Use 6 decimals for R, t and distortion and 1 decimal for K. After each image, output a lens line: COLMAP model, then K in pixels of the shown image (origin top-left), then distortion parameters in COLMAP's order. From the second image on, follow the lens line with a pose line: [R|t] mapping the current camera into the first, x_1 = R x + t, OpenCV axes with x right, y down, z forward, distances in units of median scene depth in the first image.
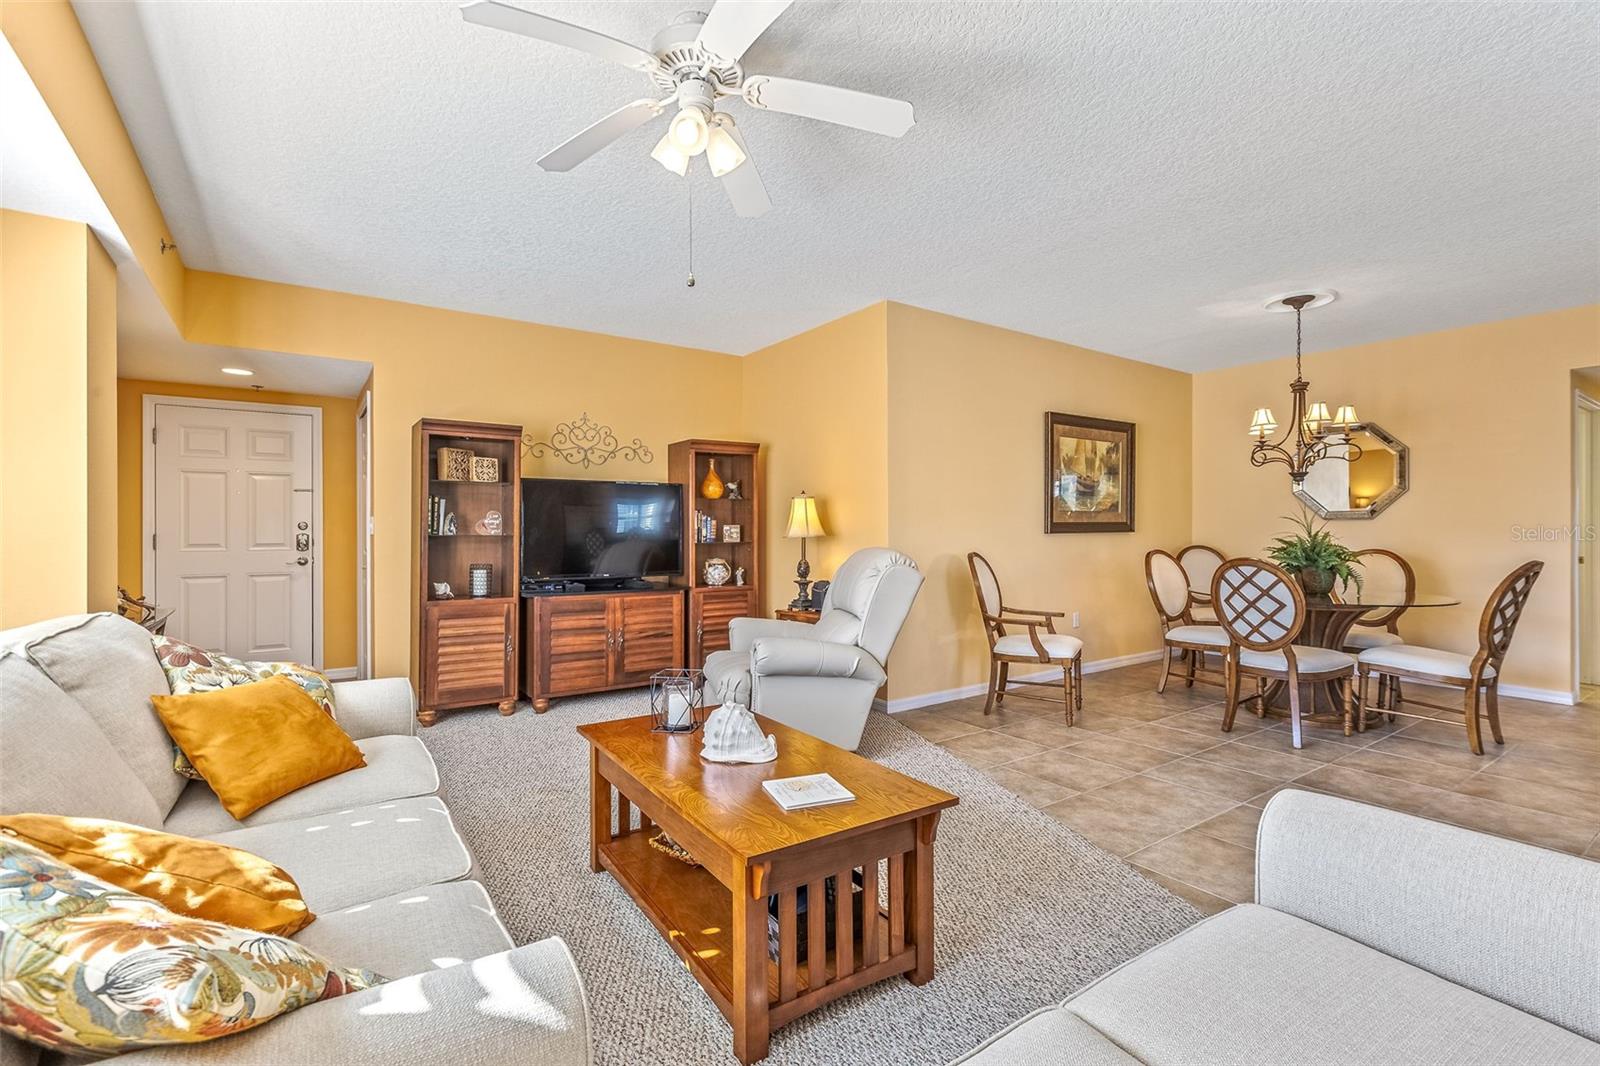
lens RADIAL K [[723.0, 0, 787.4], [0, 723.0, 526.6], [0, 0, 1]] dist [-0.000967, 0.002014]
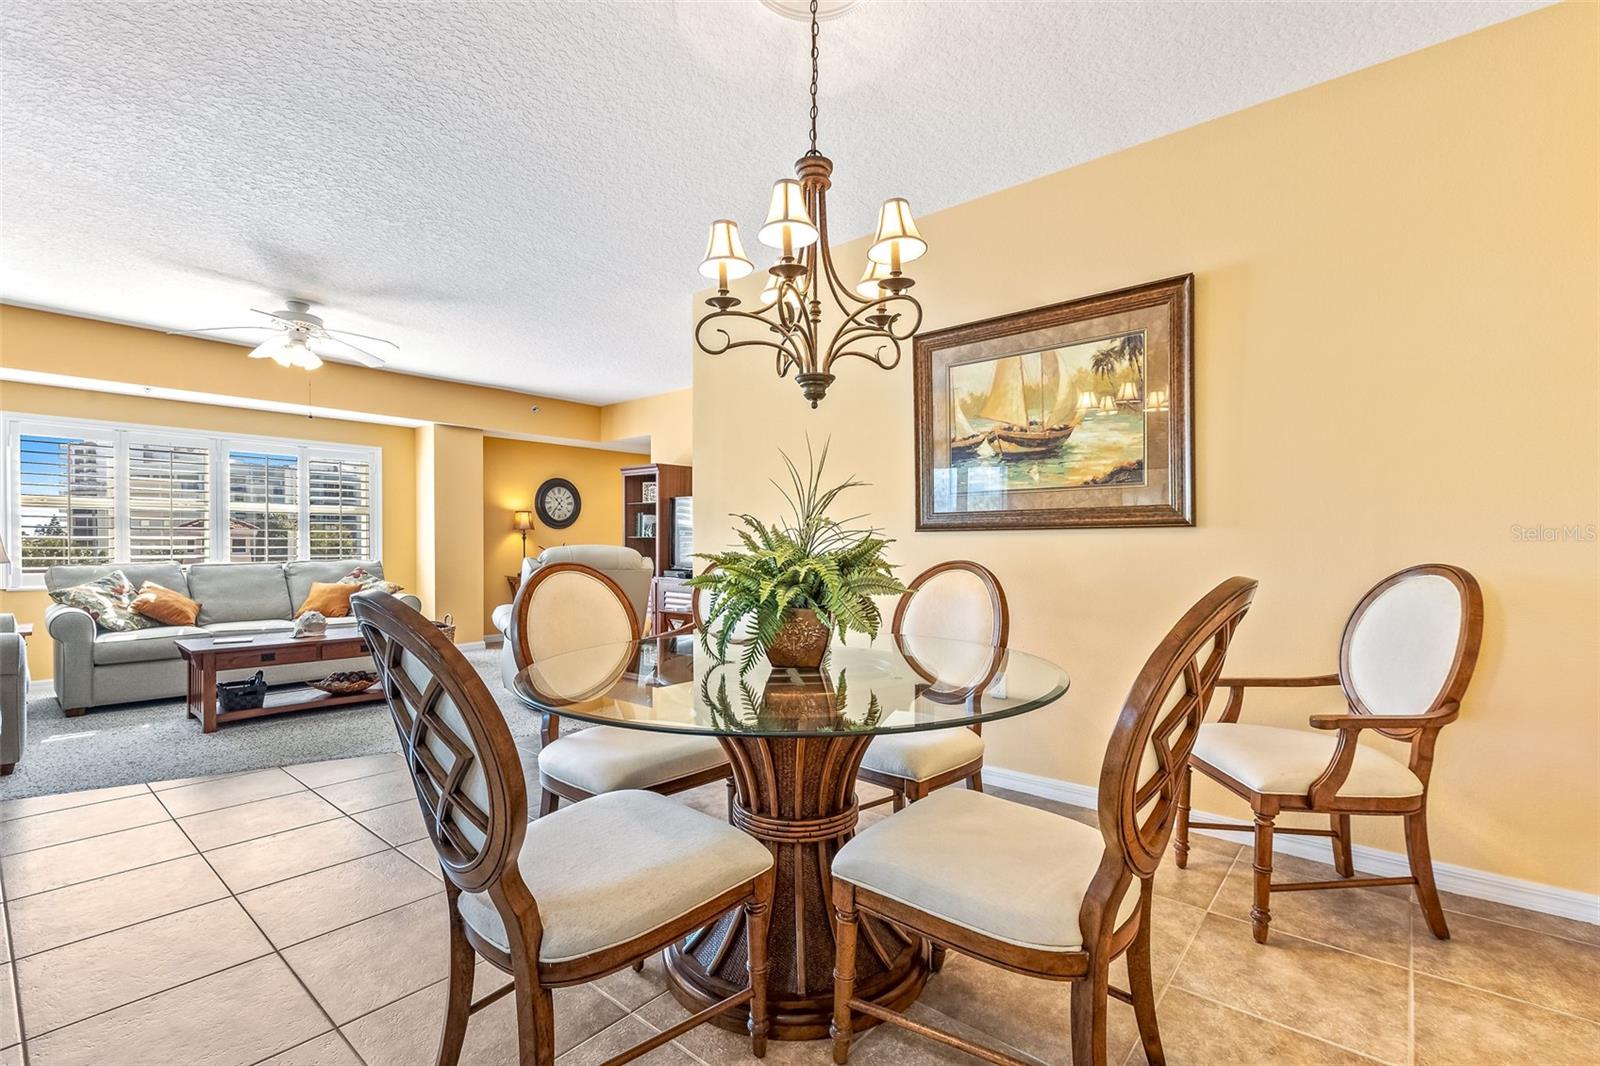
lens RADIAL K [[723.0, 0, 798.6], [0, 723.0, 550.1], [0, 0, 1]] dist [-0.000967, 0.002014]
pose [[0.256308, 0.011181, -0.966531, 0.988626], [0.002594, 0.999922, 0.012255, 0.018779], [0.966592, -0.005649, 0.256258, 0.781213]]
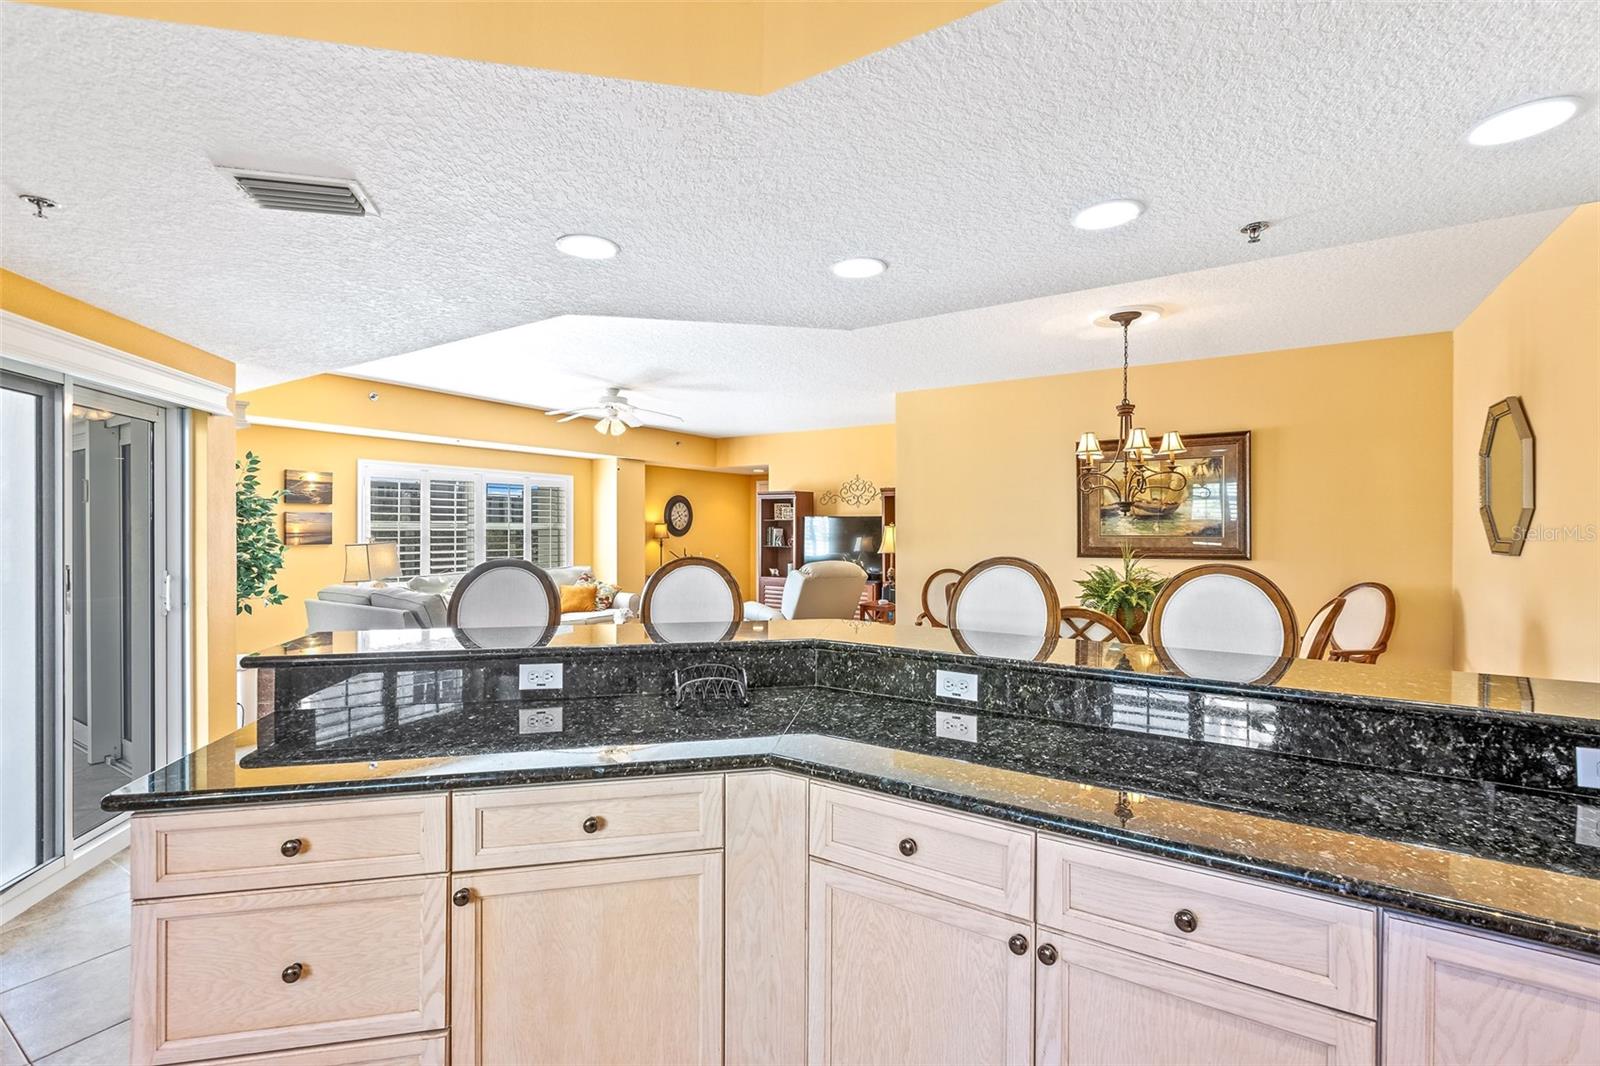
lens RADIAL K [[723.0, 0, 794.1], [0, 723.0, 536.6], [0, 0, 1]] dist [-0.000967, 0.002014]
pose [[0.380234, 0.013925, -0.924786, 1.248313], [0.001194, 0.999878, 0.015547, -0.039731], [0.924890, -0.007016, 0.380171, 0.220677]]
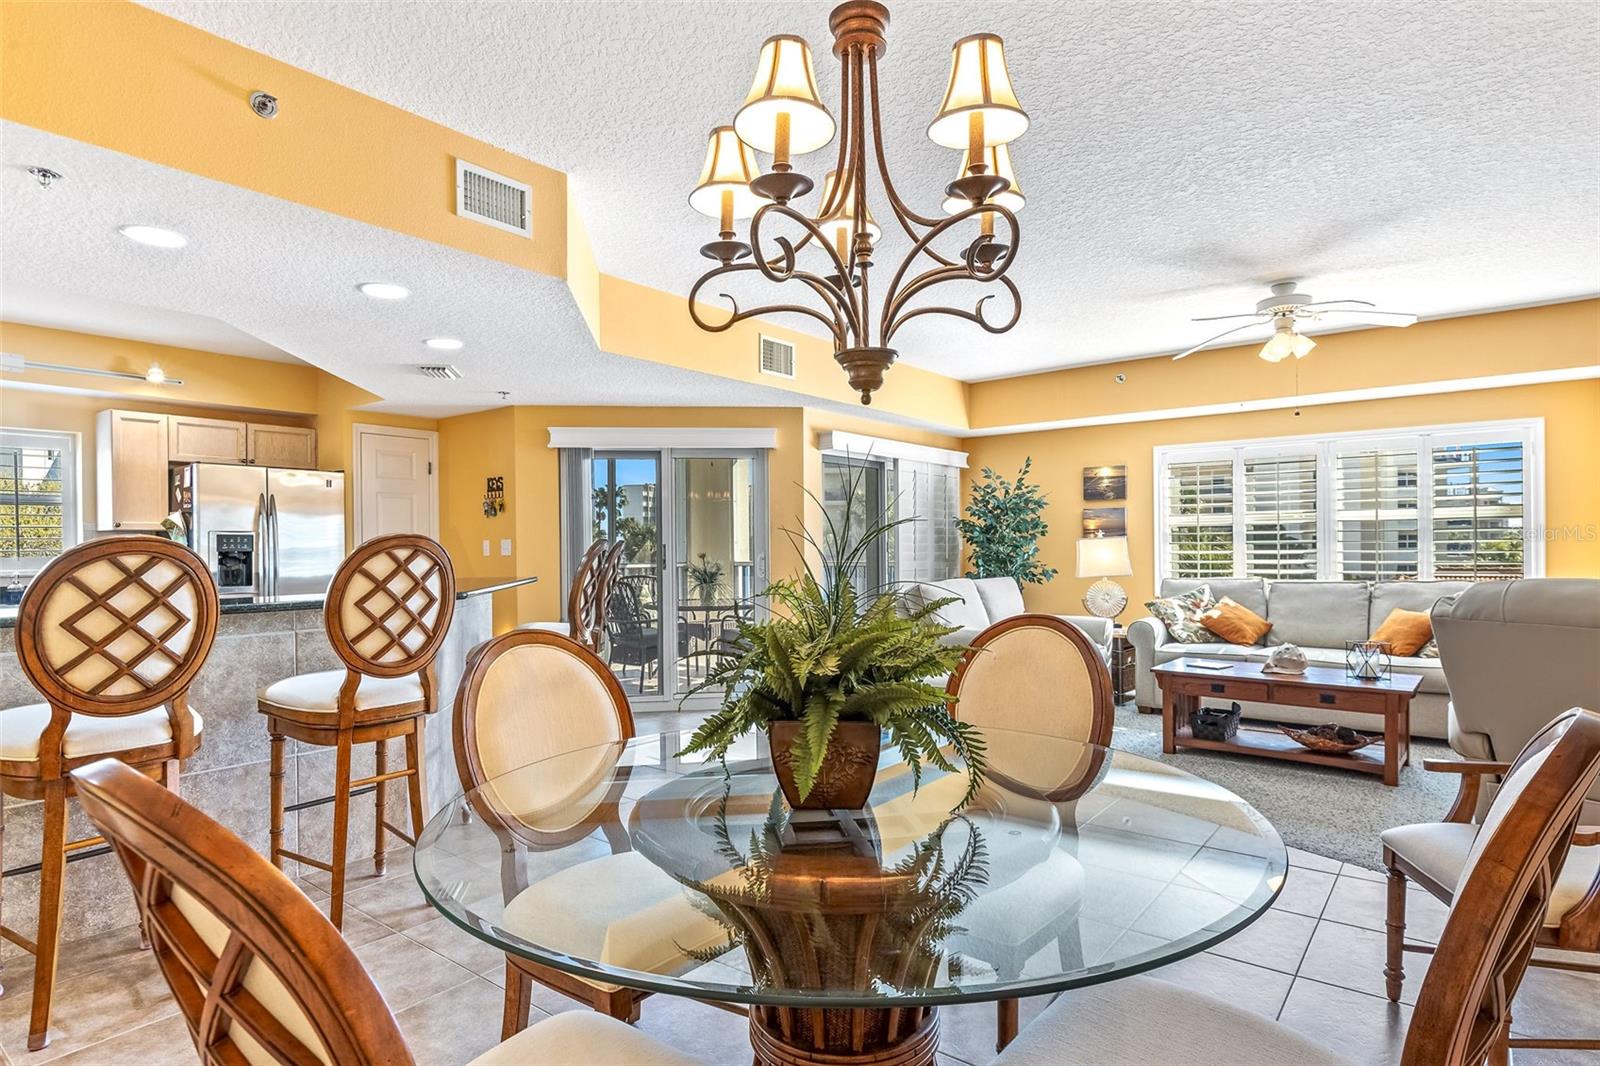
lens RADIAL K [[873.1, 0, 792.7], [0, 873.1, 548.0], [0, 0, 1]] dist [-0.006320, 0.000016]
pose [[-0.957890, 0.013158, -0.286832, 0.728734], [0.013625, 0.999907, 0.000370, -0.004681], [0.286810, -0.003553, -0.957981, 1.155427]]
